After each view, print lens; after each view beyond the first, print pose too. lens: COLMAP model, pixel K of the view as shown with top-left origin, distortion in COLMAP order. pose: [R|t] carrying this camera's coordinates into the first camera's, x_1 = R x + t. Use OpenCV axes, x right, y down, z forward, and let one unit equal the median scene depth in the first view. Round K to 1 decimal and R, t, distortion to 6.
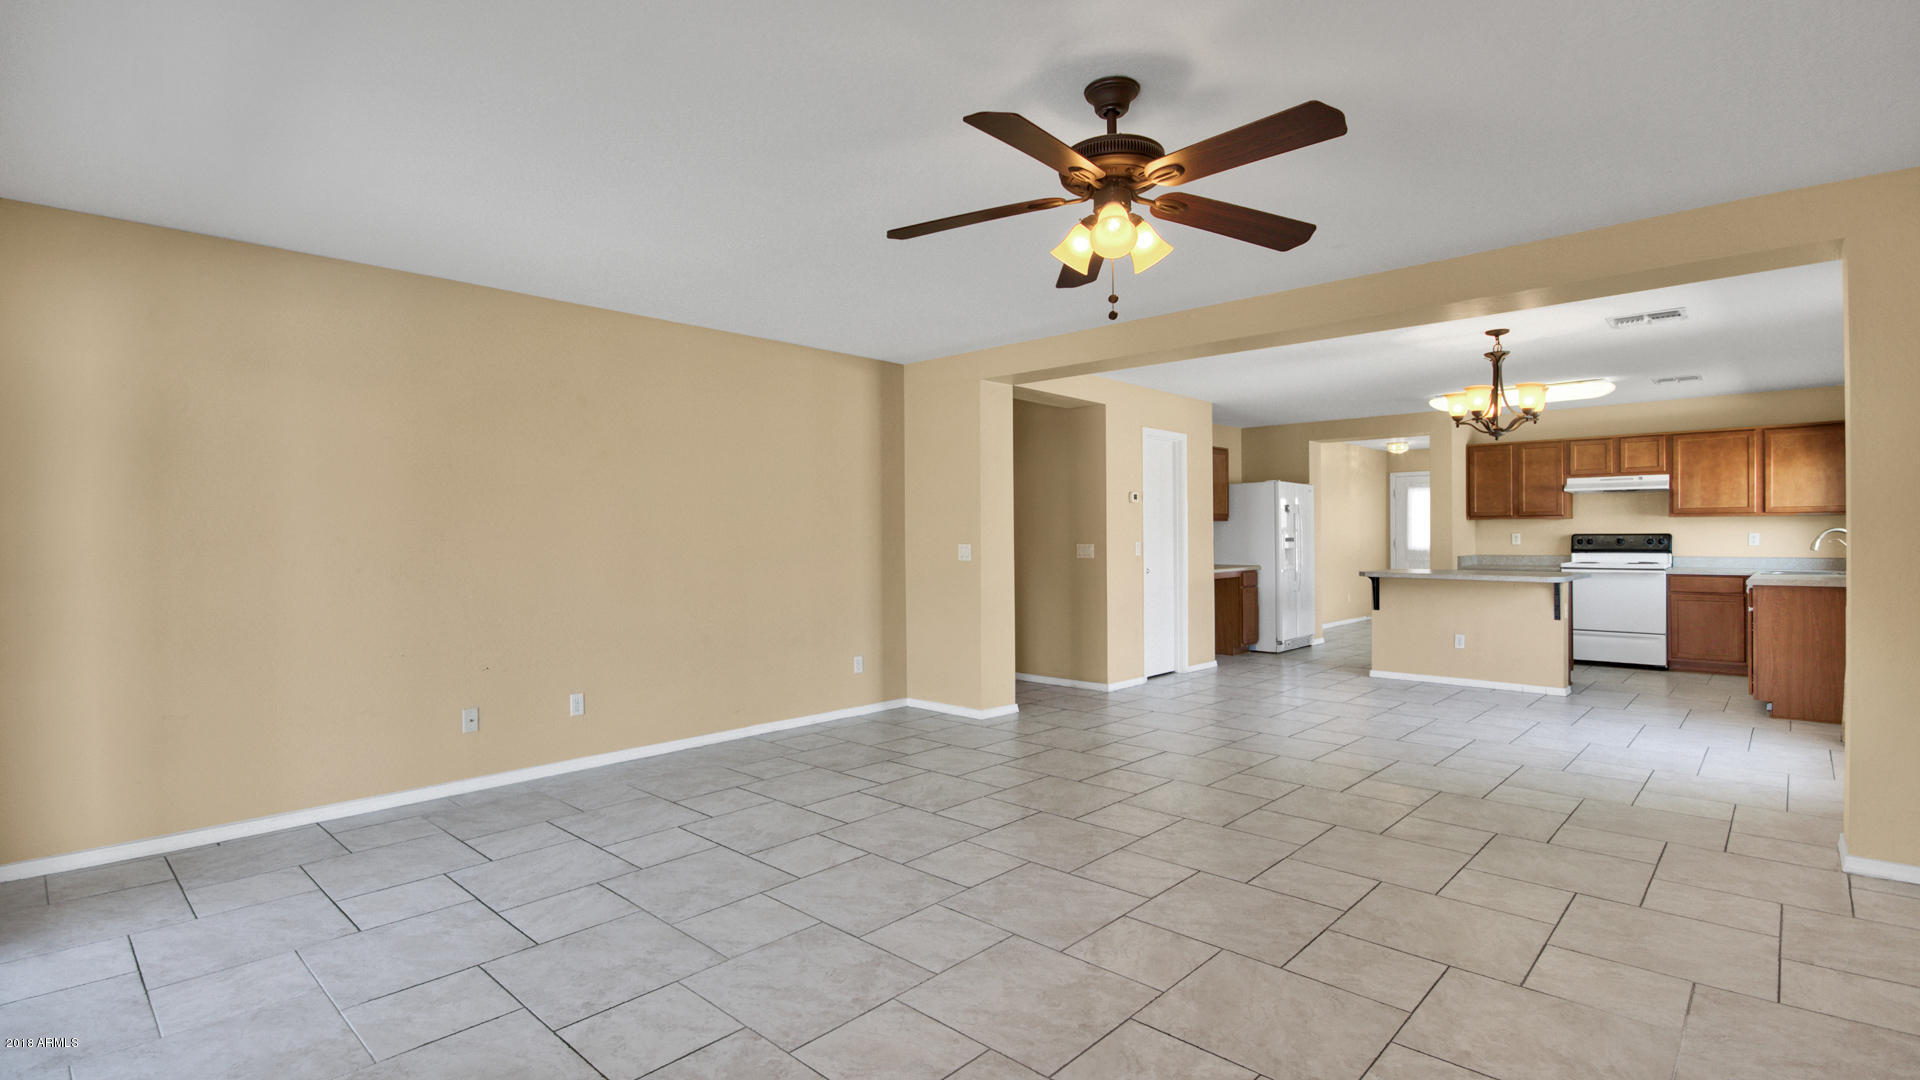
lens RADIAL K [[895.2, 0, 948.8], [0, 895.2, 543.7], [0, 0, 1]] dist [0.000153, 0.000027]
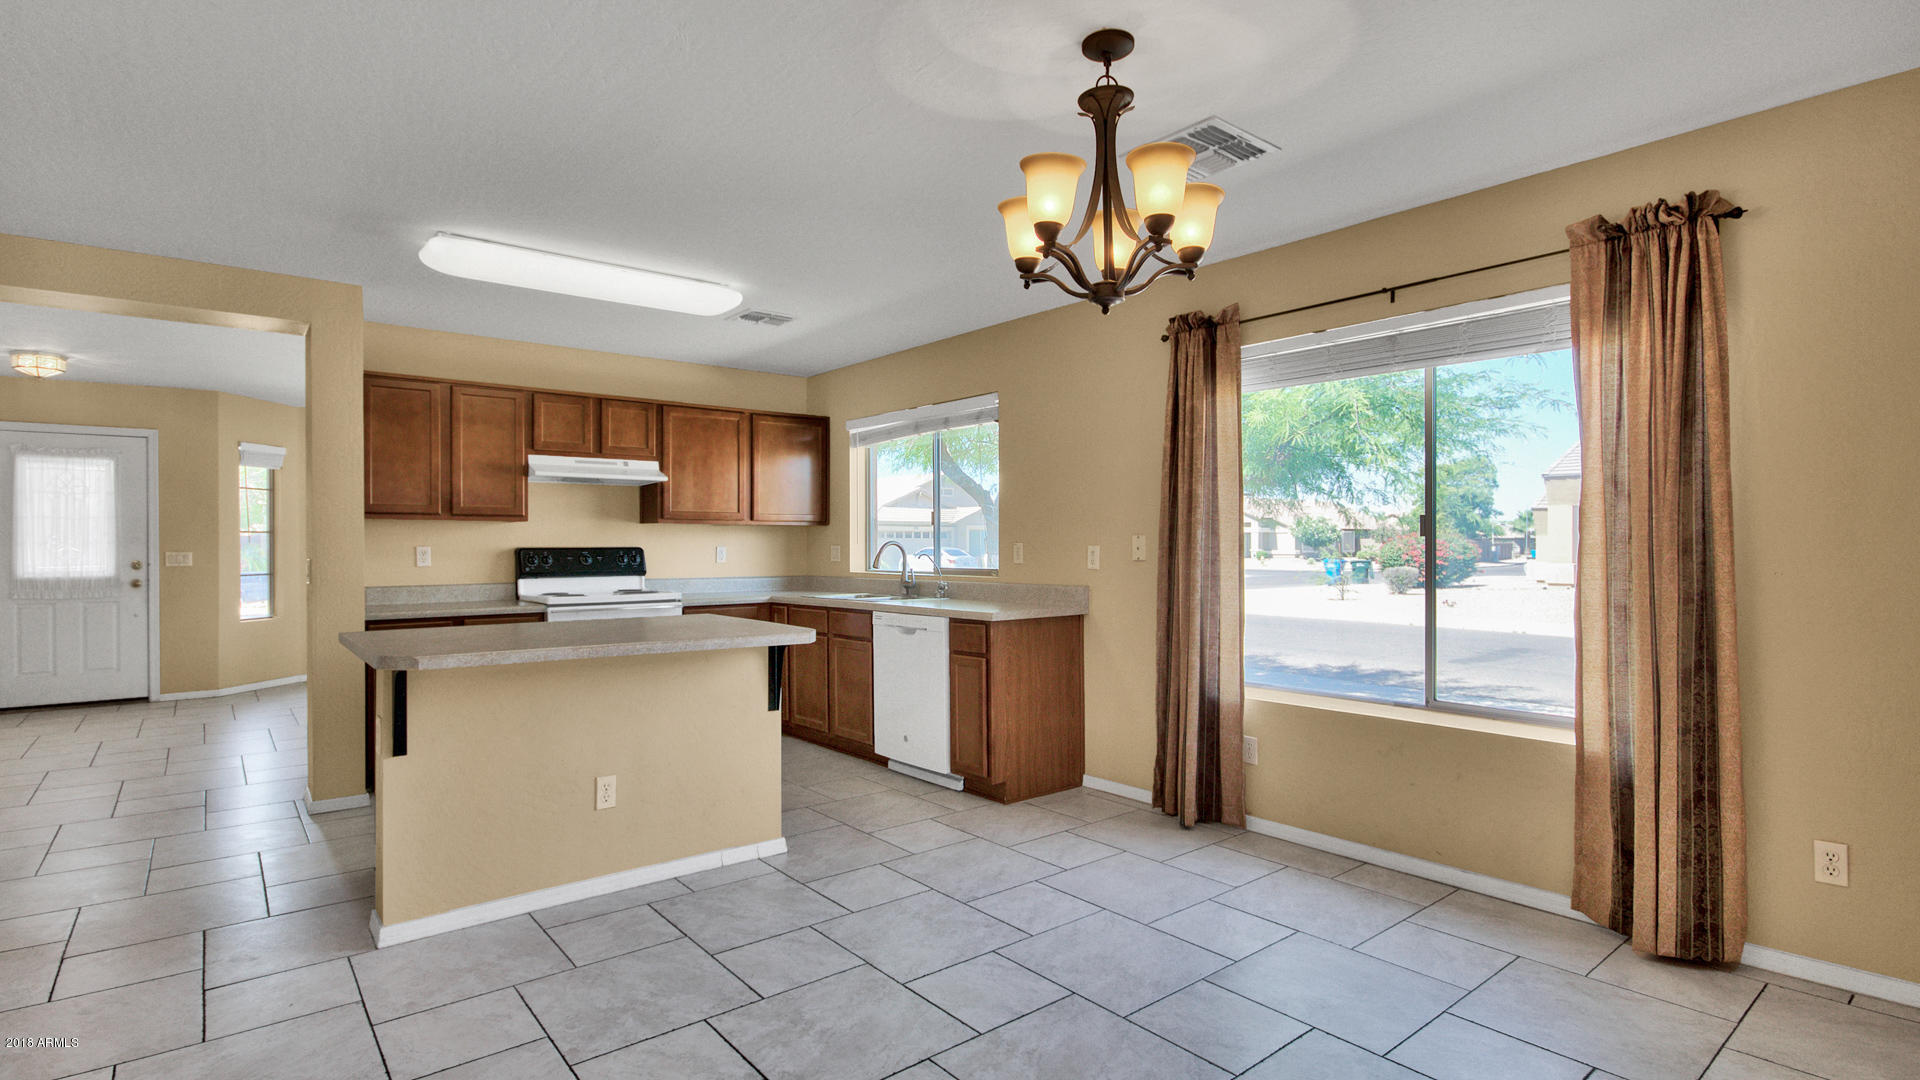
lens RADIAL K [[916.6, 0, 947.1], [0, 916.6, 547.4], [0, 0, 1]] dist [-0.004463, -0.001268]
pose [[0.133920, 0.001547, 0.990991, 0.135448], [0.009071, 0.999955, -0.002787, -0.007252], [-0.990951, 0.009362, 0.133900, 0.704833]]
